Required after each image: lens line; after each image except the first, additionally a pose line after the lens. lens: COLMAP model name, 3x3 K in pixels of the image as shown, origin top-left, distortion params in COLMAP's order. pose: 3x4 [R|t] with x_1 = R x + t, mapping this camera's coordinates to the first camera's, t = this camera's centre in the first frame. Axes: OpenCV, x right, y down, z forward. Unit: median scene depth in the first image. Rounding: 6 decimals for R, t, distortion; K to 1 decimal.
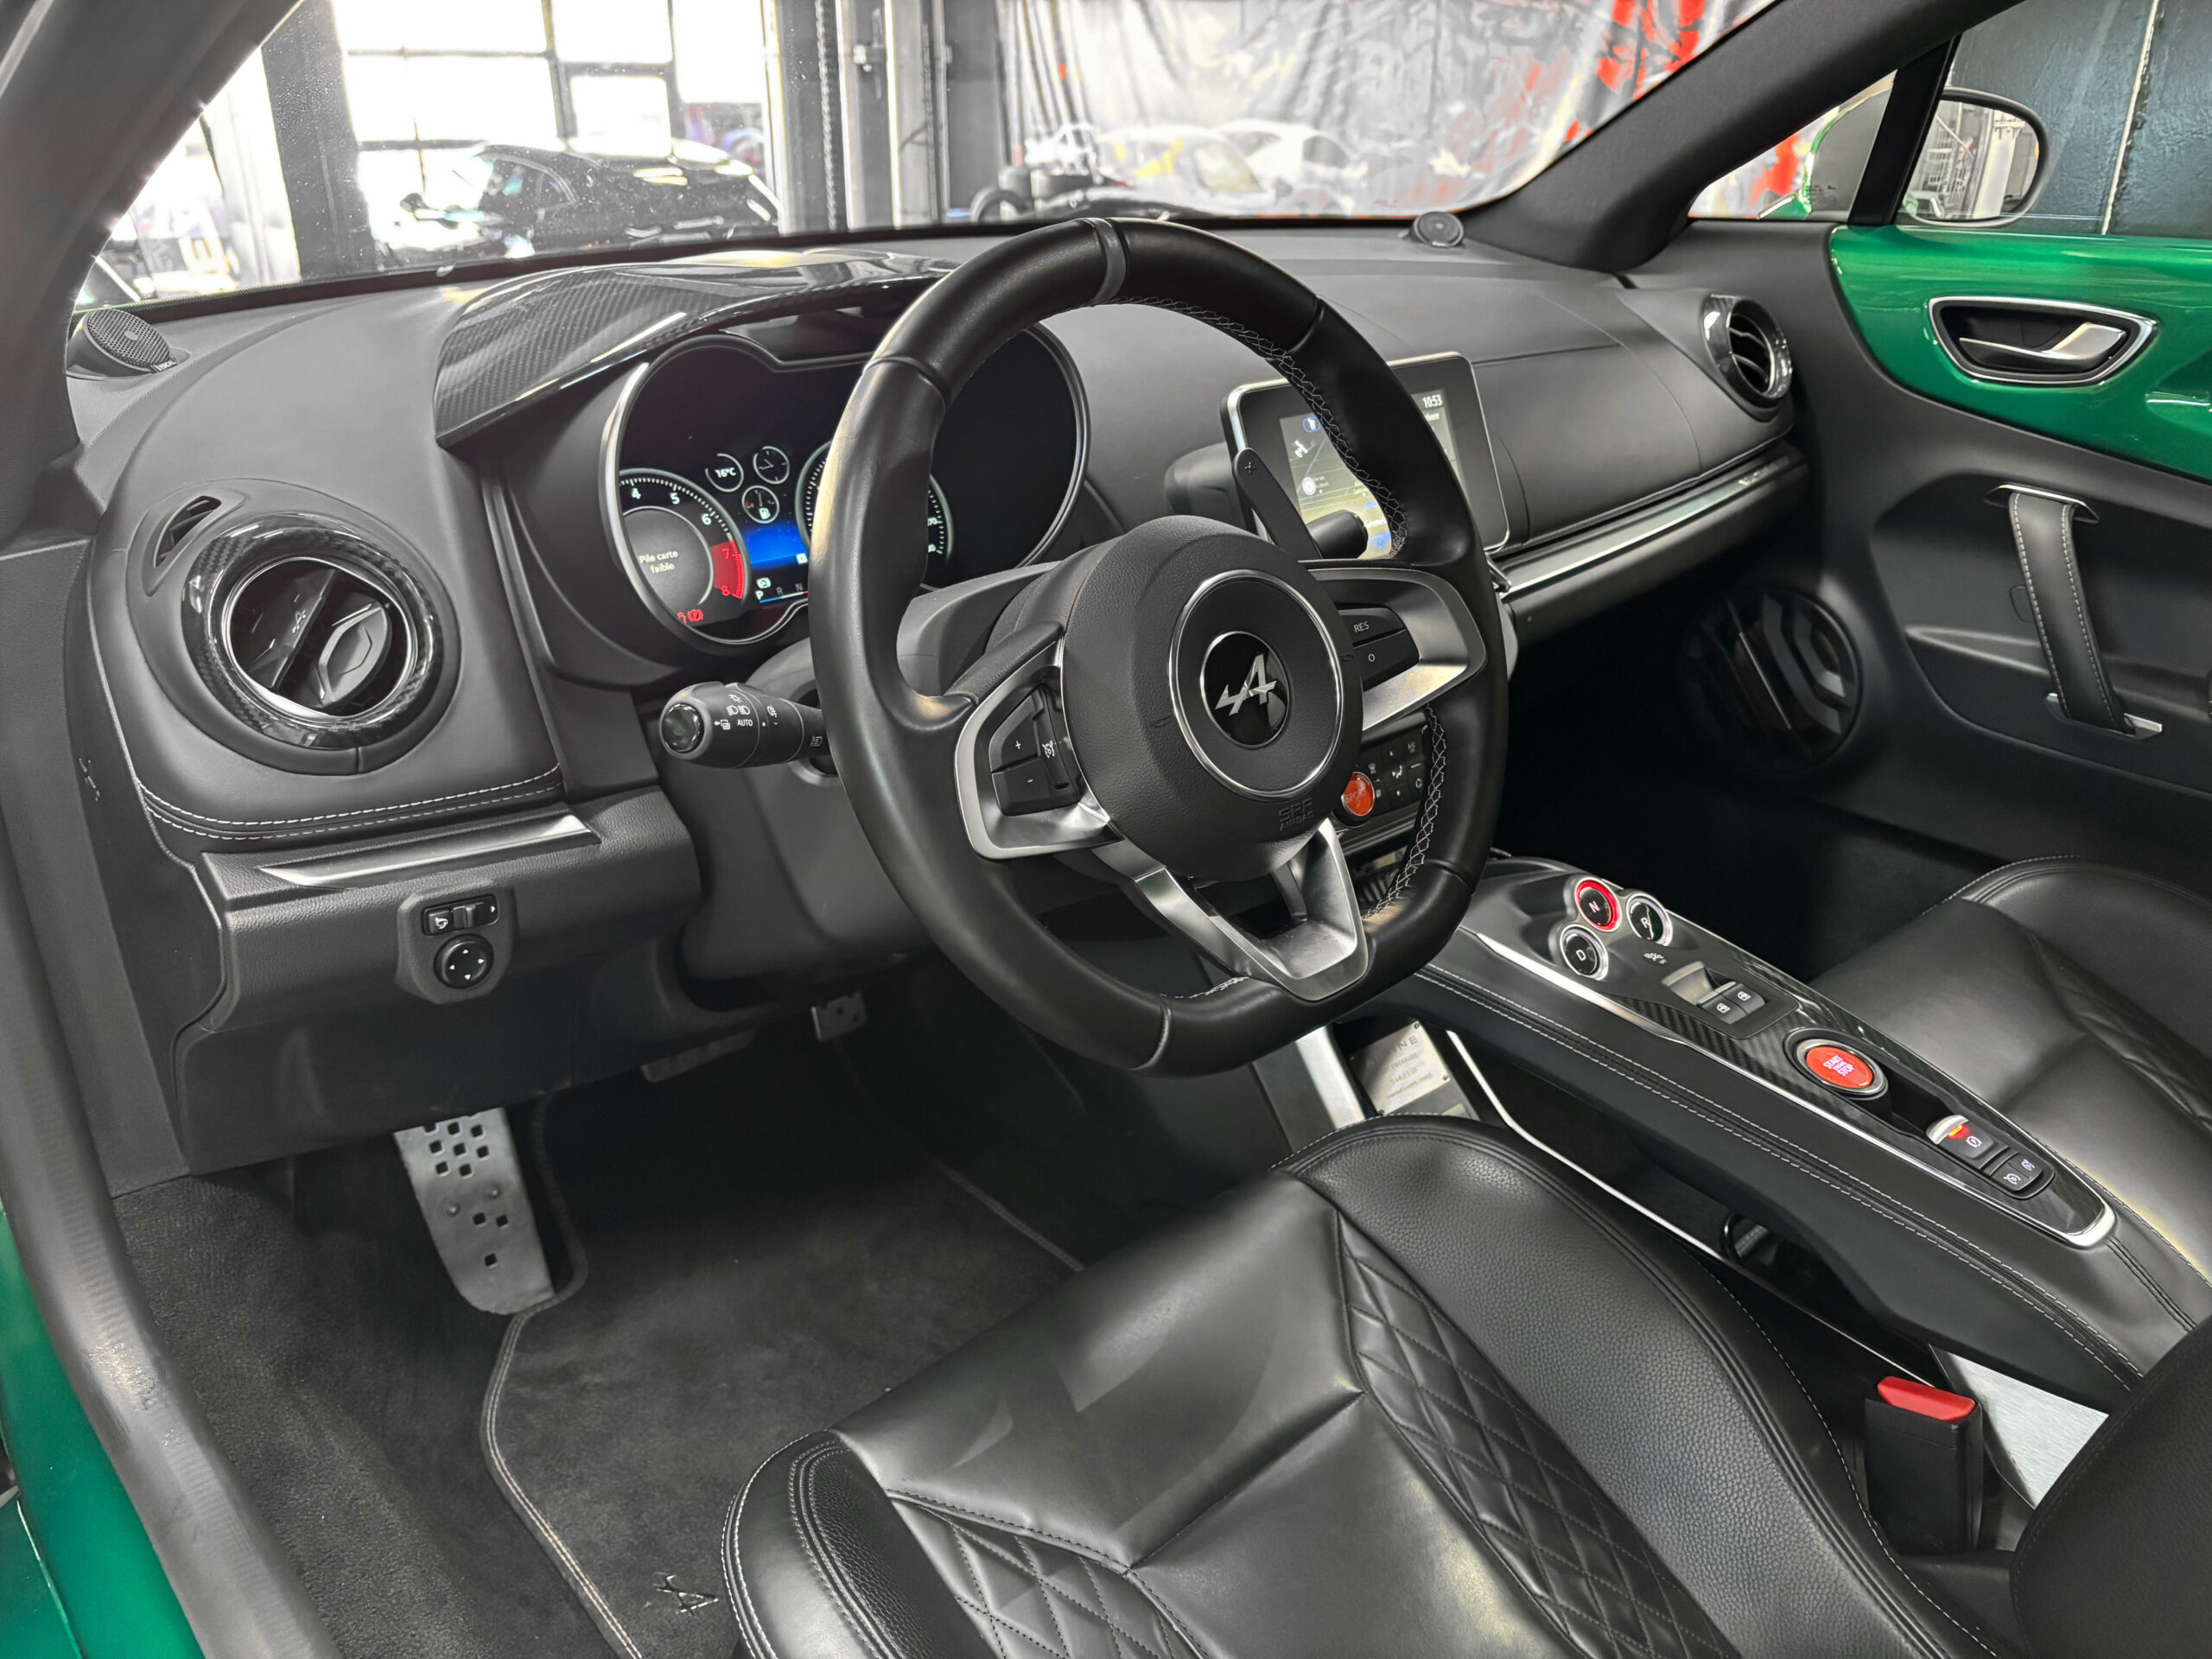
lens RADIAL K [[1672.9, 0, 1106.0], [0, 1672.9, 829.5], [0, 0, 1]] dist [0.025839, -0.034045]
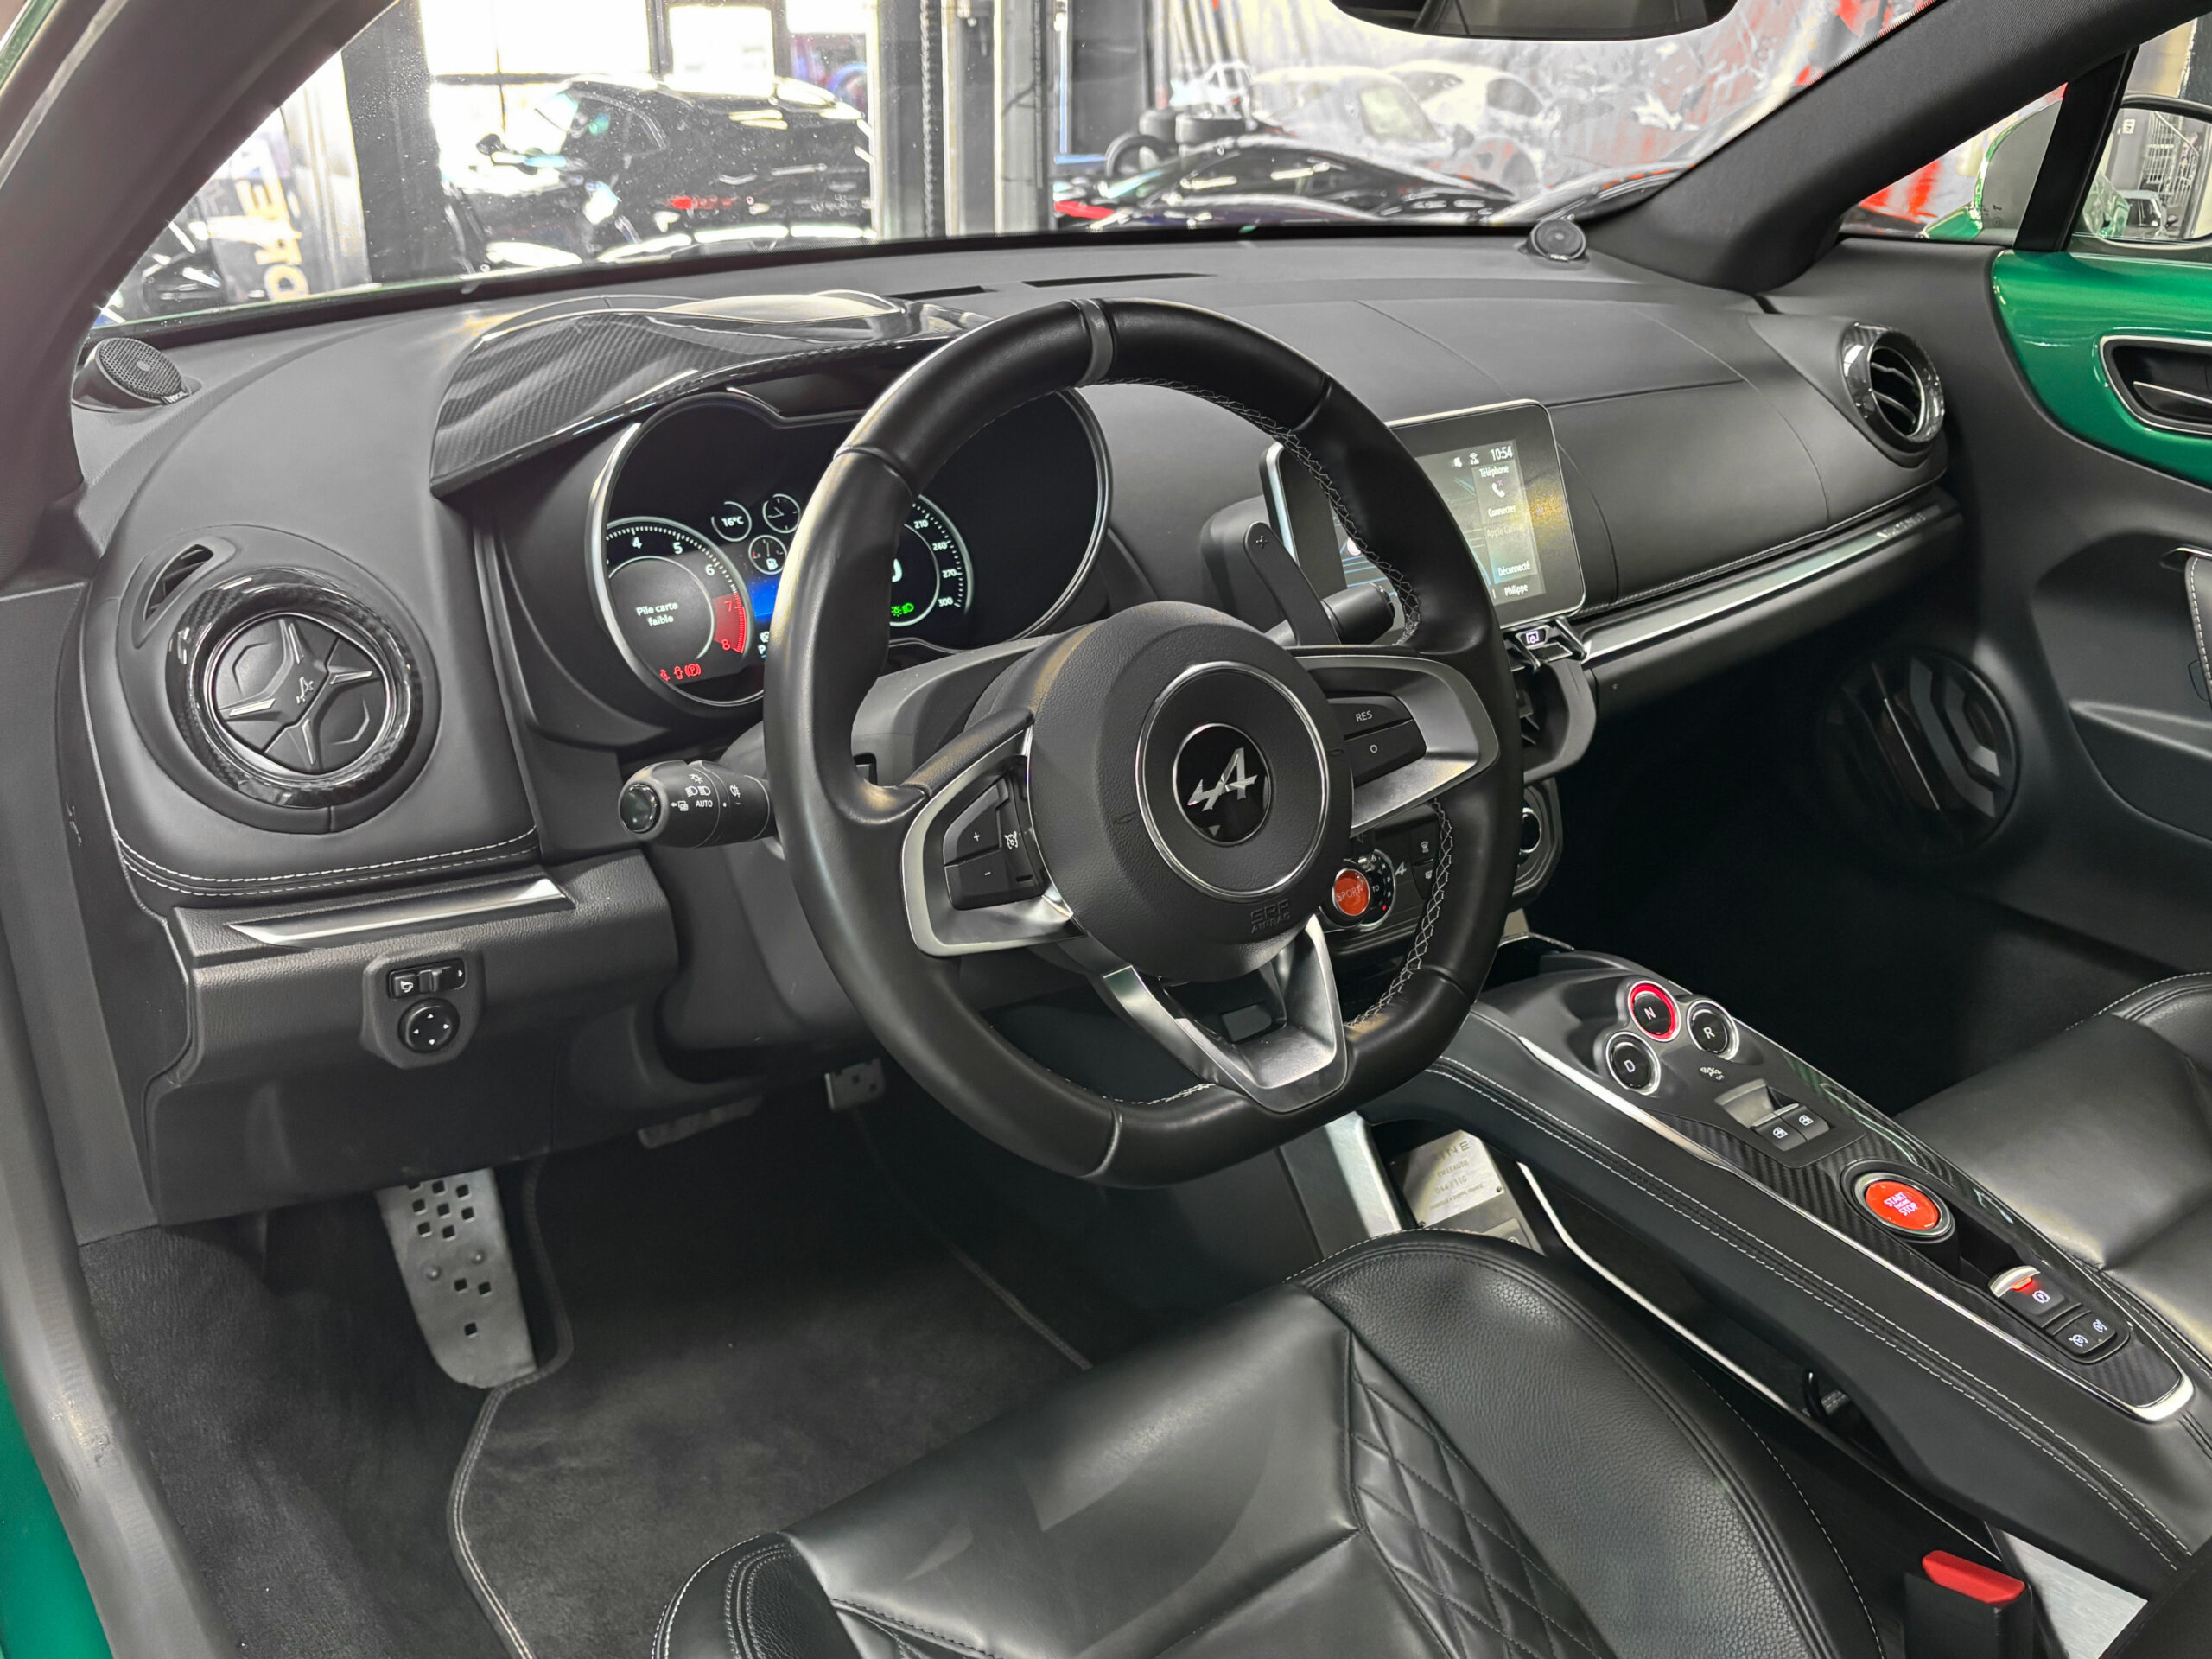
lens RADIAL K [[1935.1, 0, 1103.1], [0, 1935.1, 811.9], [0, 0, 1]] dist [0.015625, -0.005557]
pose [[0.996474, 0.038137, -0.074729, 0.073367], [-0.039857, 0.998971, -0.021660, -0.030574], [0.073826, 0.024562, 0.996969, -0.084185]]
